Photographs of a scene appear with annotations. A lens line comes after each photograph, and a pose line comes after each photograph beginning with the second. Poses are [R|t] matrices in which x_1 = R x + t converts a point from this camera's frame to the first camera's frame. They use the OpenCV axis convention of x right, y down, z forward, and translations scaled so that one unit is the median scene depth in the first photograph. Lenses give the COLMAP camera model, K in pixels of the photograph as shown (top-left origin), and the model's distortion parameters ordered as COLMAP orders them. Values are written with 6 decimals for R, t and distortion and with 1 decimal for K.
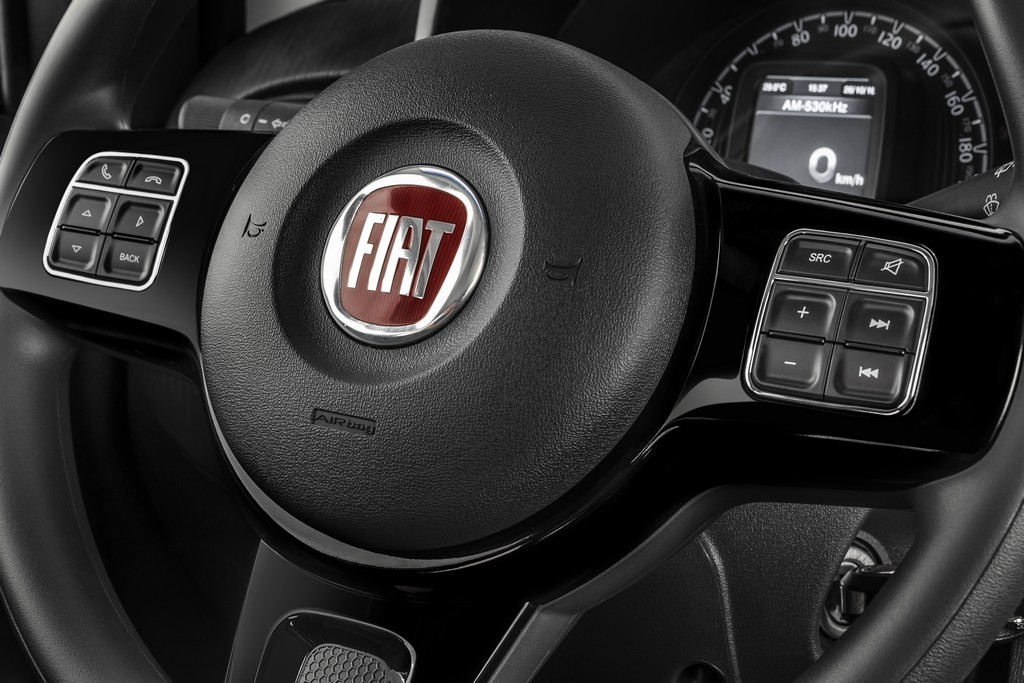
lens RADIAL K [[1687.6, 0, 528.7], [0, 1687.6, 318.0], [0, 0, 1]] dist [-0.010088, -0.146552]
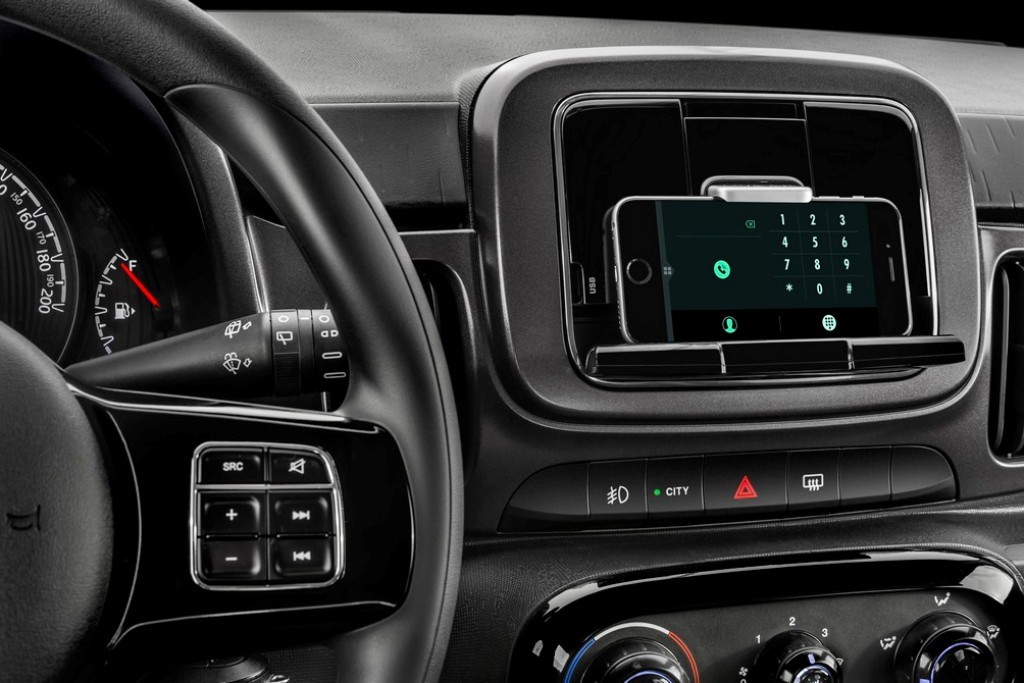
lens RADIAL K [[1585.2, 0, 512.0], [0, 1585.2, 341.5], [0, 0, 1]] dist [-0.120010, 0.136588]
pose [[0.681706, -0.154691, 0.715086, -0.374595], [0.096344, 0.987861, 0.121852, -0.187084], [-0.725255, -0.014173, 0.688335, 0.059237]]
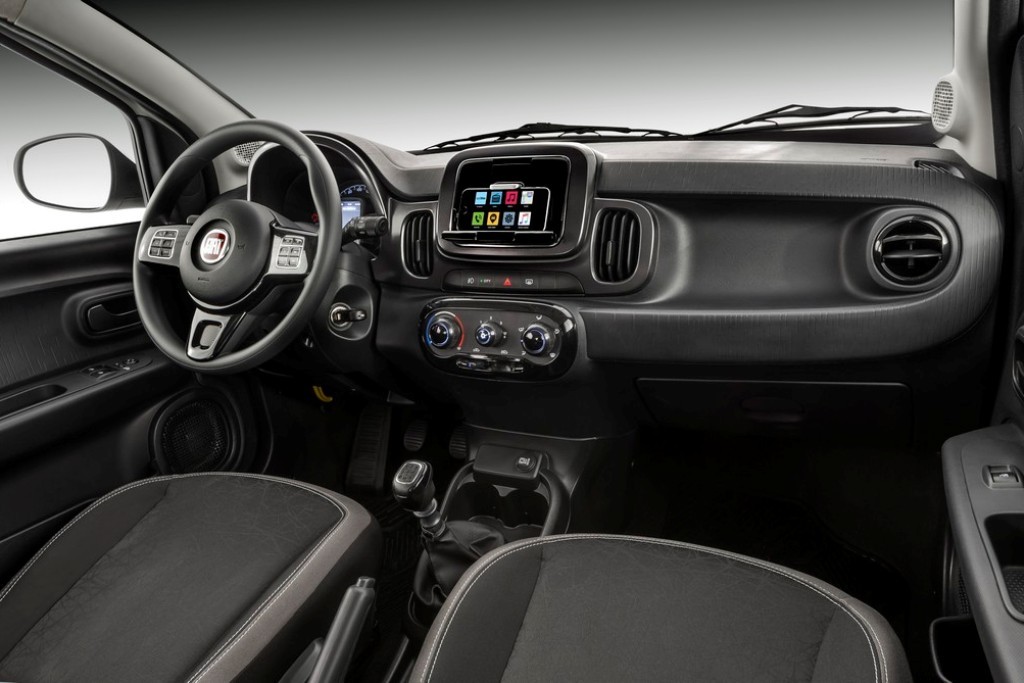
lens RADIAL K [[701.4, 0, 515.2], [0, 701.4, 297.9], [0, 0, 1]] dist [-0.007786, -0.001070]
pose [[0.991713, -0.071534, 0.106715, 0.493852], [0.070386, 0.997415, 0.014488, 0.128425], [-0.107476, -0.006857, 0.994184, -1.004467]]
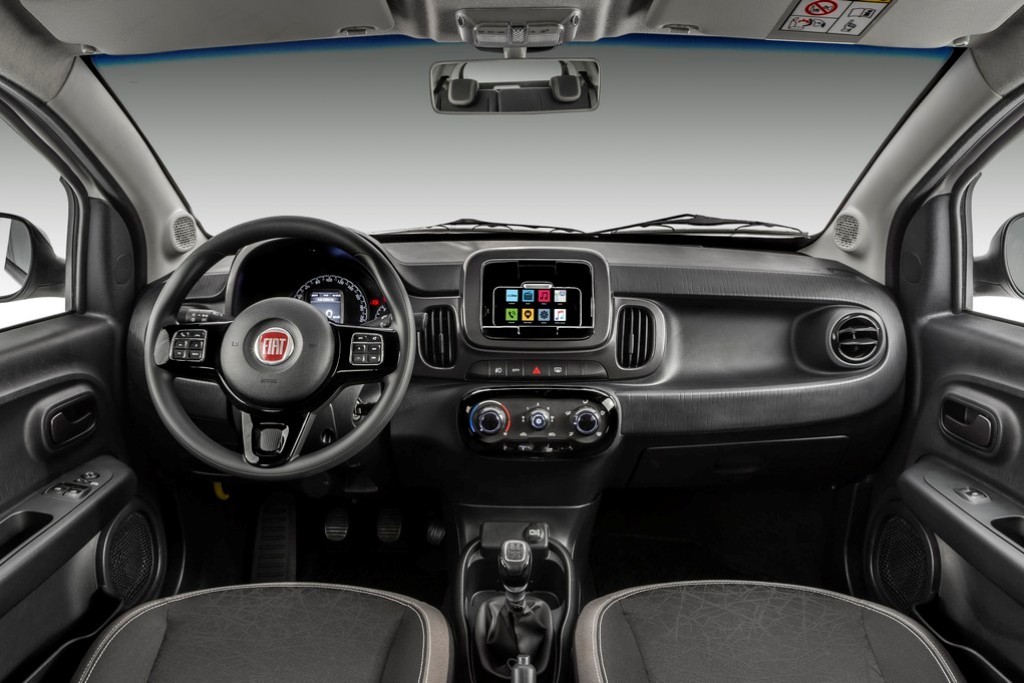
lens RADIAL K [[715.0, 0, 459.8], [0, 715.0, 328.0], [0, 0, 1]] dist [0.000423, 0.000039]
pose [[0.876895, -0.084548, 0.473188, -0.495734], [0.096094, 0.995372, -0.000227, -0.032590], [-0.470979, 0.045670, 0.880962, -0.913334]]
